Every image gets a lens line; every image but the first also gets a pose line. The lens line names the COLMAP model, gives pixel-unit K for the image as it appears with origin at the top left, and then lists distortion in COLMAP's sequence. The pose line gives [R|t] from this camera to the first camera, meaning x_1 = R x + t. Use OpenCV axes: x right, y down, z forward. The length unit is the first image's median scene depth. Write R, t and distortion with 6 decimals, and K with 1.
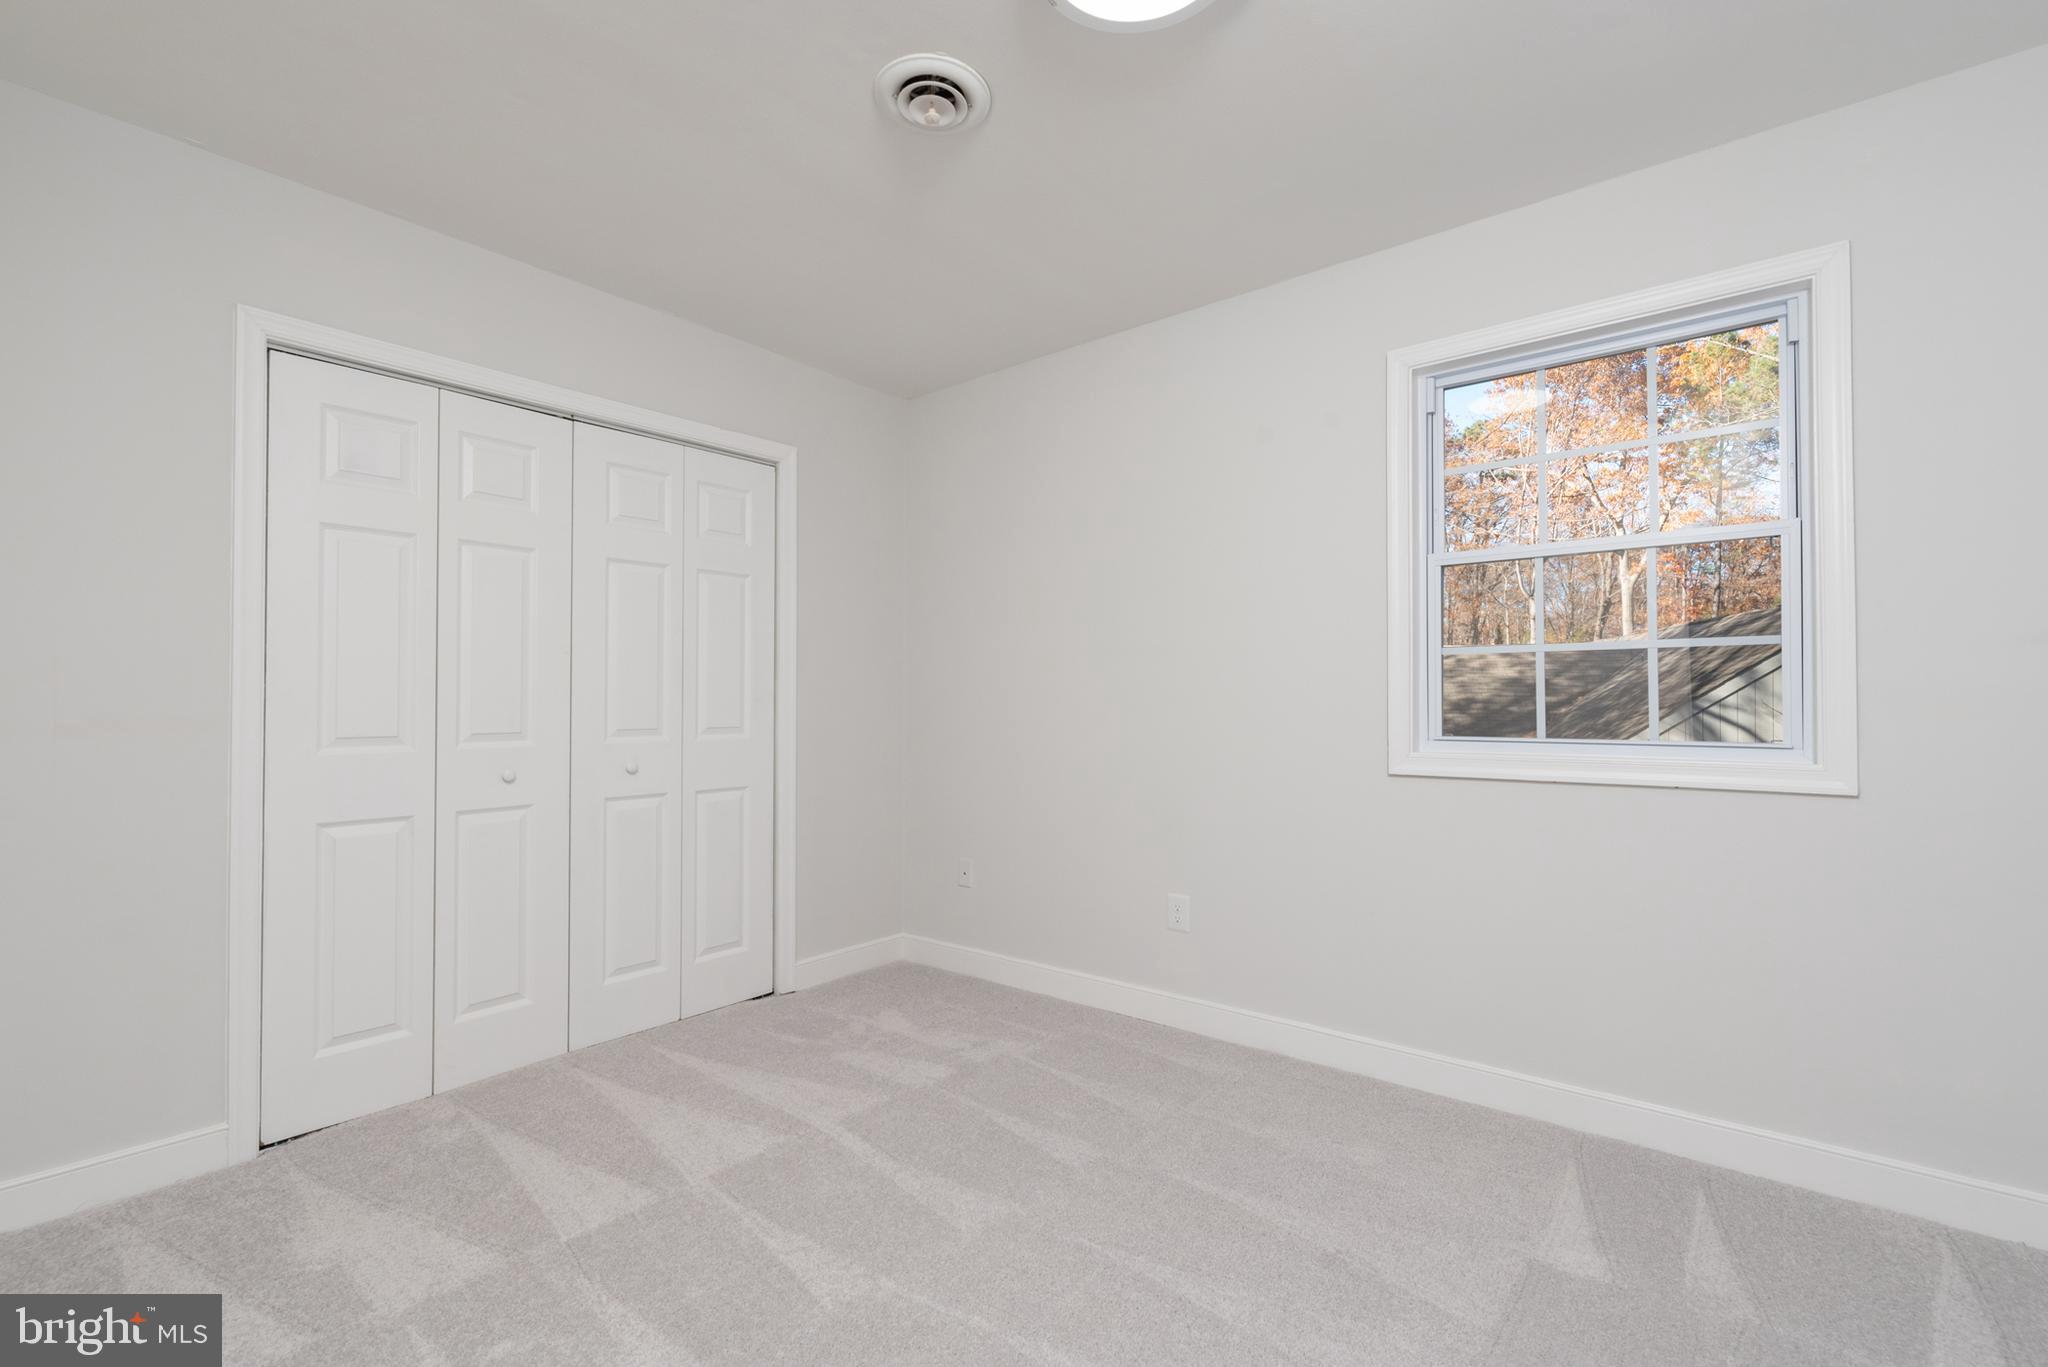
lens RADIAL K [[820.4, 0, 1011.3], [0, 820.4, 686.5], [0, 0, 1]] dist [-0.000377, 0.000395]
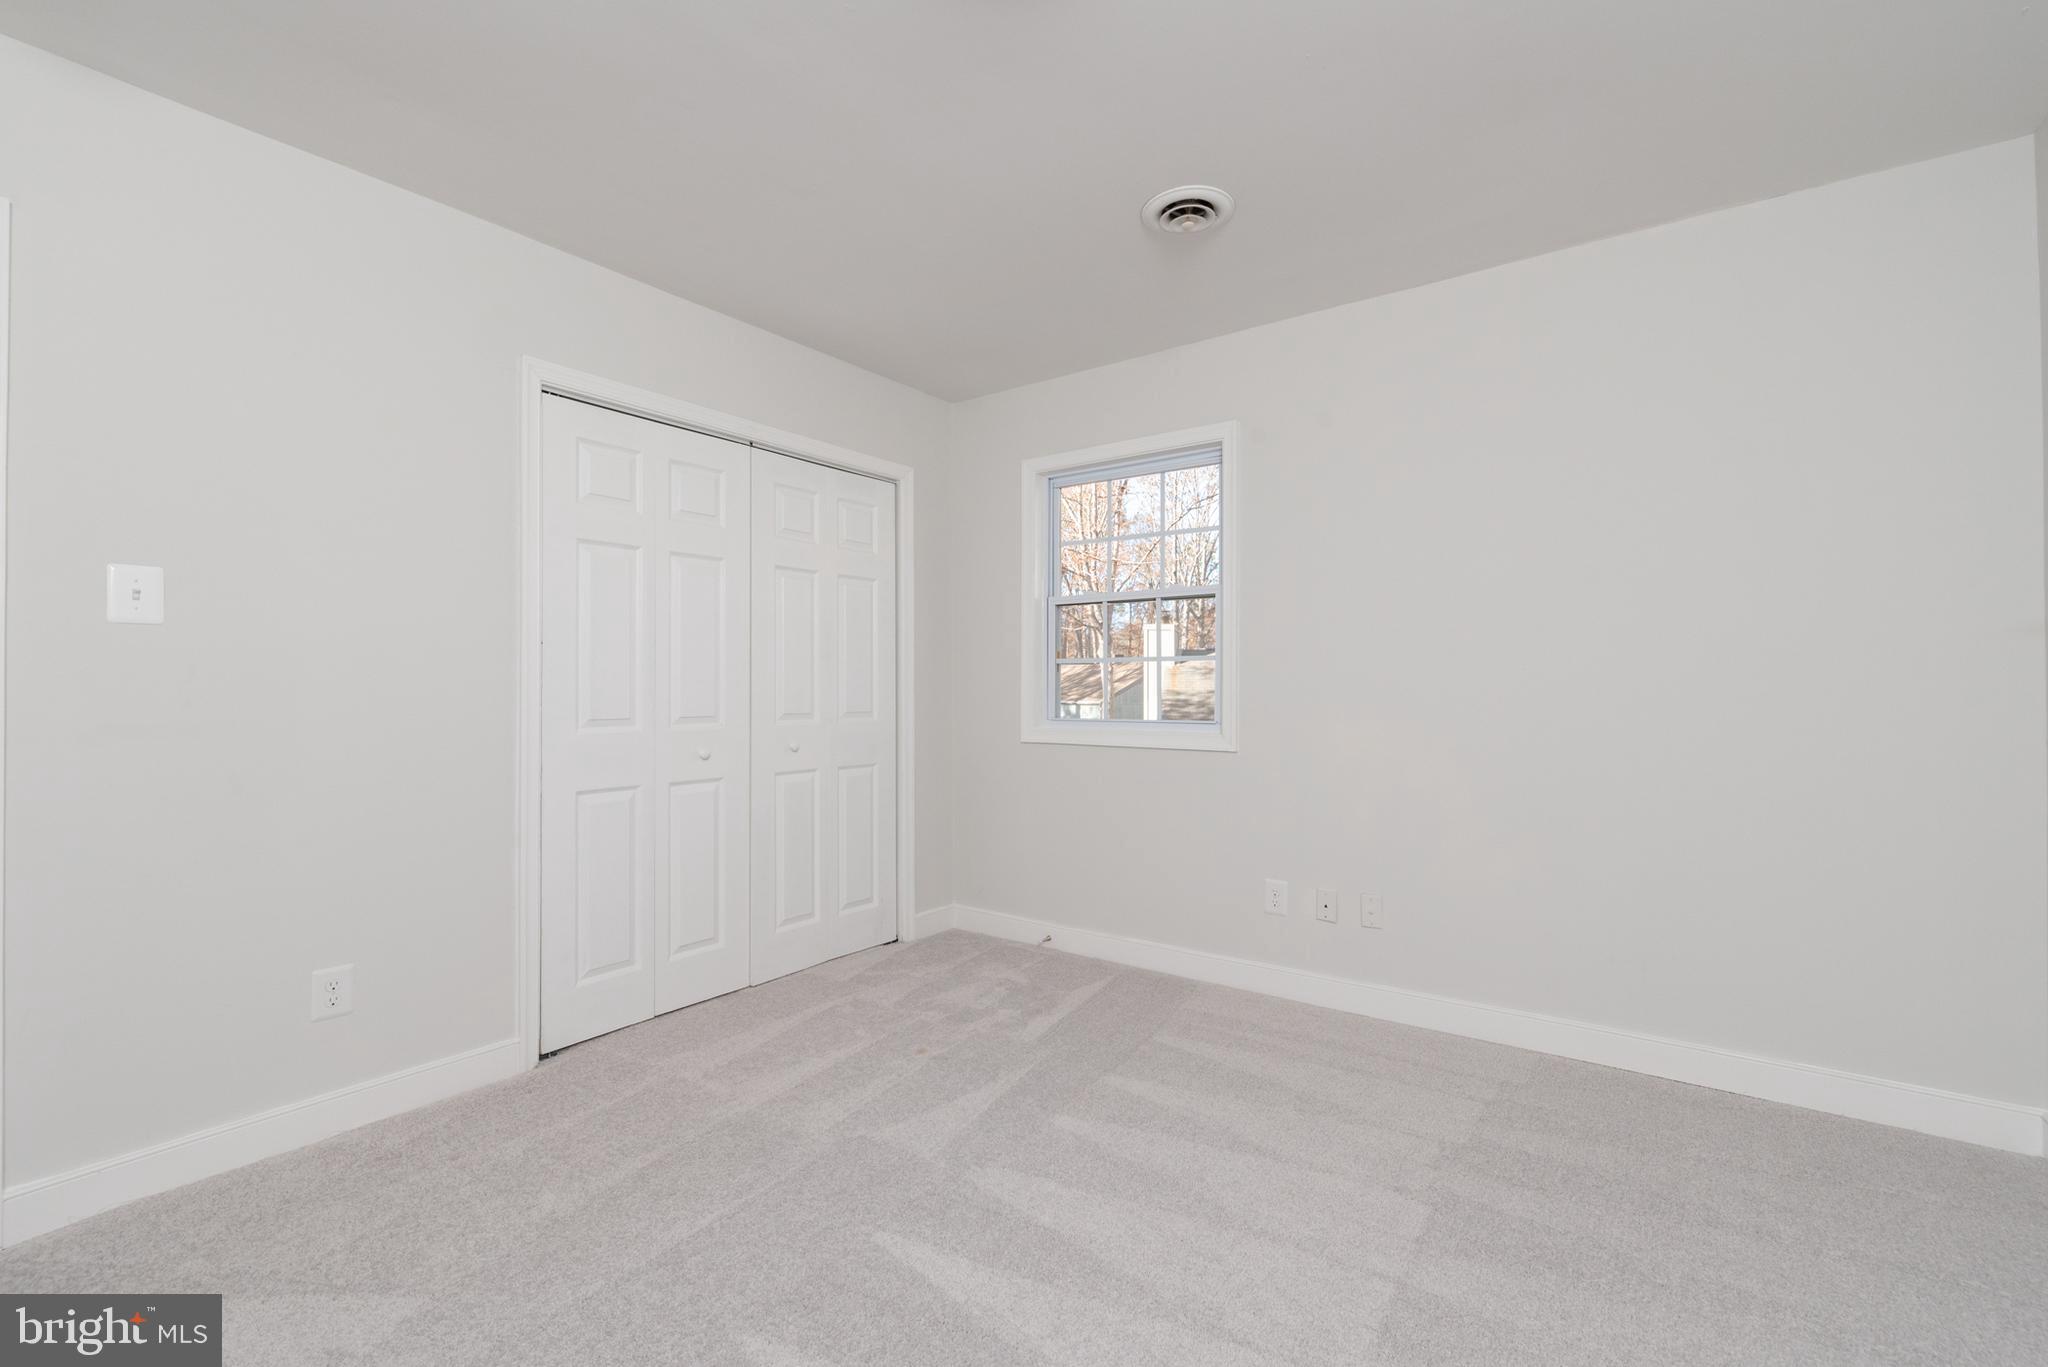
lens RADIAL K [[894.6, 0, 1034.8], [0, 894.6, 693.4], [0, 0, 1]] dist [0.004571, -0.000919]
pose [[0.993249, -0.000036, 0.116000, -0.212226], [-0.002408, 0.999778, 0.020926, -0.002945], [-0.115975, -0.021064, 0.993029, -0.232939]]
